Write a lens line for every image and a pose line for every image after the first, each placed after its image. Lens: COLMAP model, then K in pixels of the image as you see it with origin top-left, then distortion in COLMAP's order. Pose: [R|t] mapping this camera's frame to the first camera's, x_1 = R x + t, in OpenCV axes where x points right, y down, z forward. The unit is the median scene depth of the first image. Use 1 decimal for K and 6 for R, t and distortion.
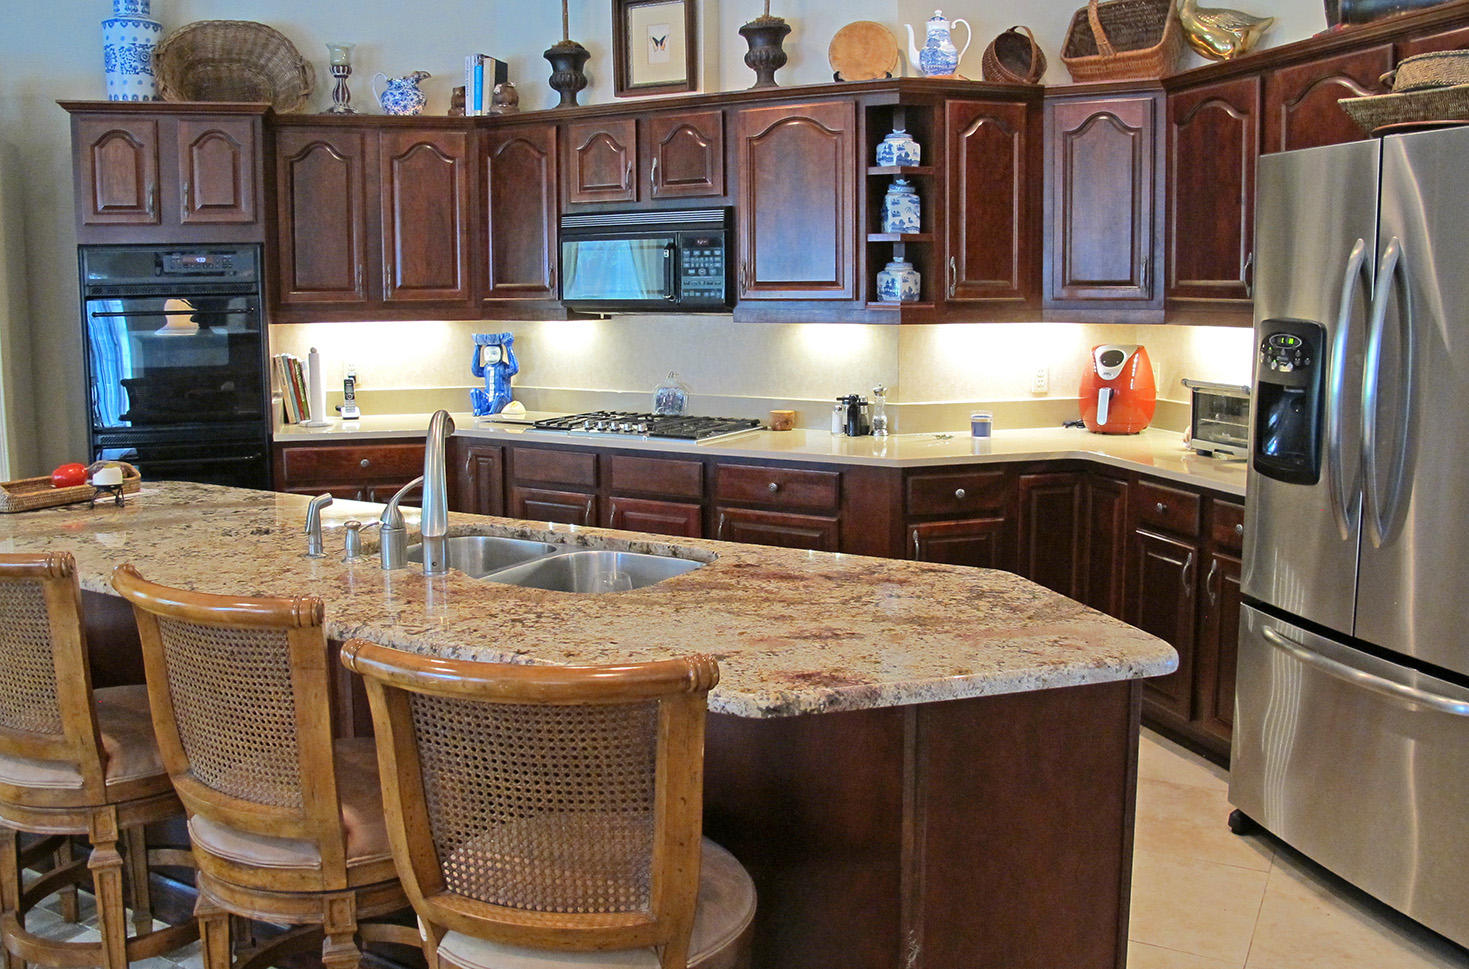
lens RADIAL K [[1274.3, 0, 730.0], [0, 1274.3, 431.2], [0, 0, 1]] dist [-0.141054, 0.097090]
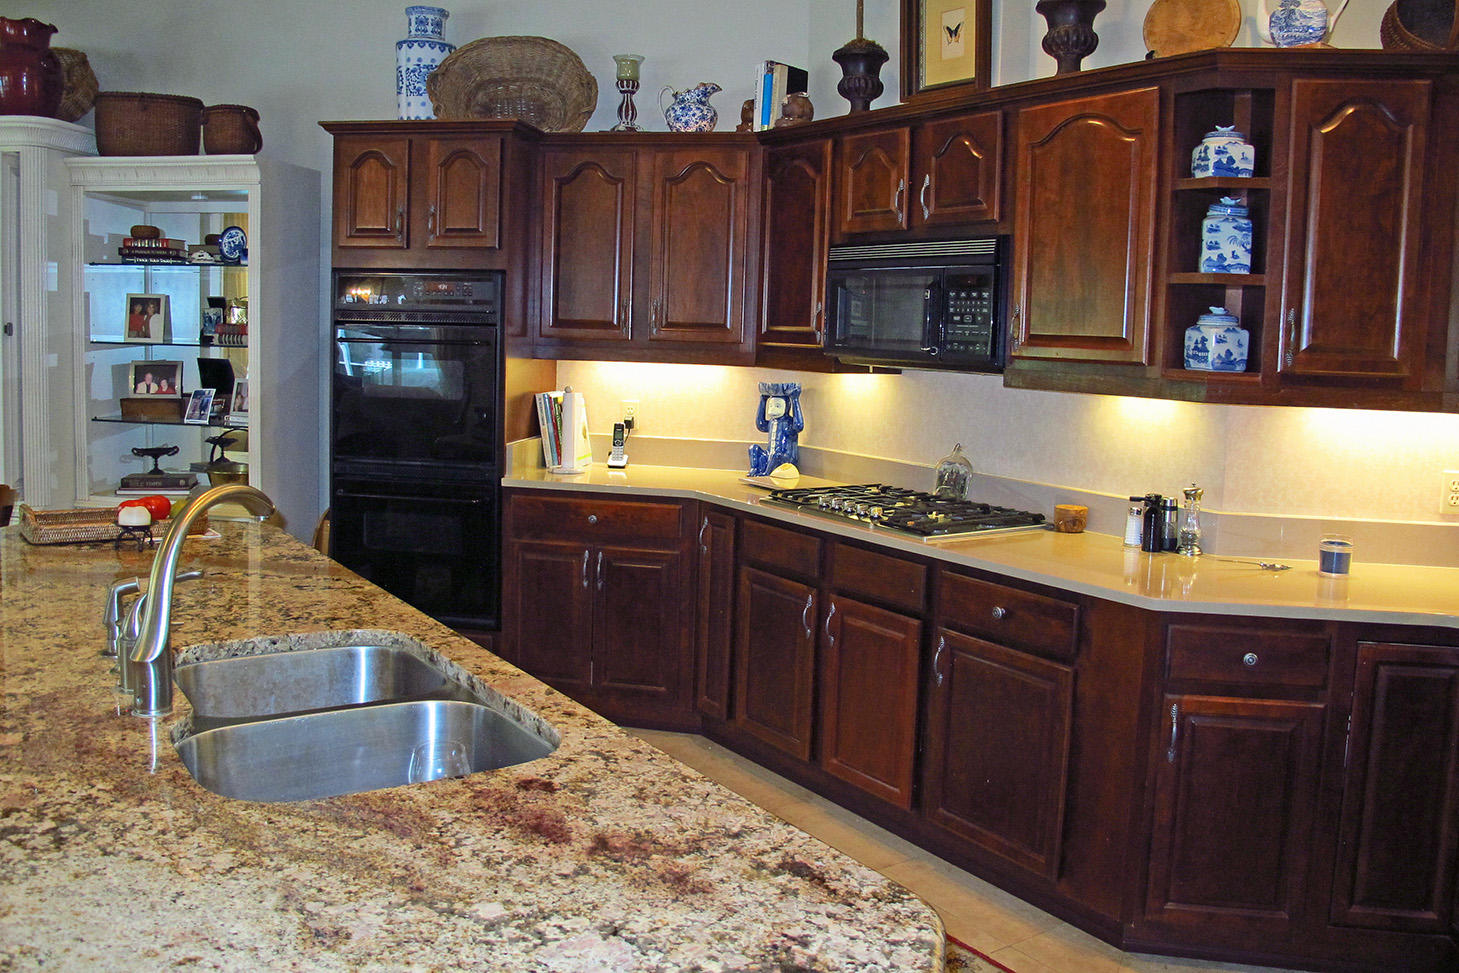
lens RADIAL K [[1228.1, 0, 721.4], [0, 1228.1, 444.5], [0, 0, 1]] dist [-0.155653, 0.124921]
pose [[0.893811, 0.075683, -0.442011, 0.178068], [-0.086535, 0.996239, -0.004407, -0.032862], [0.440015, 0.042189, 0.896999, 0.272016]]
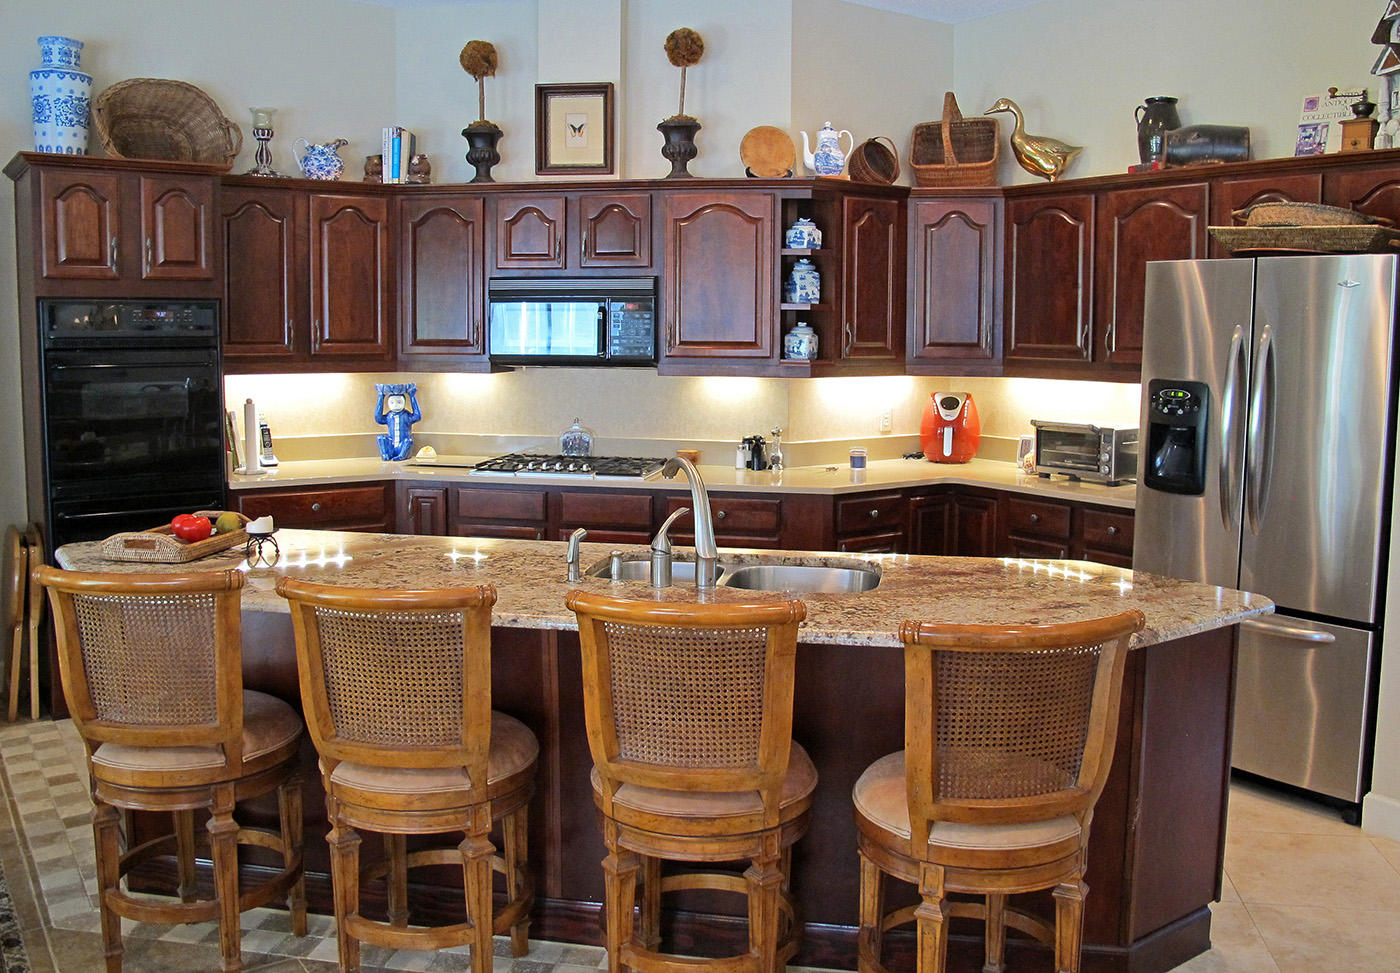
lens RADIAL K [[1221.2, 0, 719.3], [0, 1221.2, 446.1], [0, 0, 1]] dist [-0.135803, 0.089133]
pose [[0.942674, -0.019475, 0.333147, -0.320088], [0.024530, 0.999639, -0.010974, -0.007015], [-0.332813, 0.018517, 0.942811, -0.074341]]
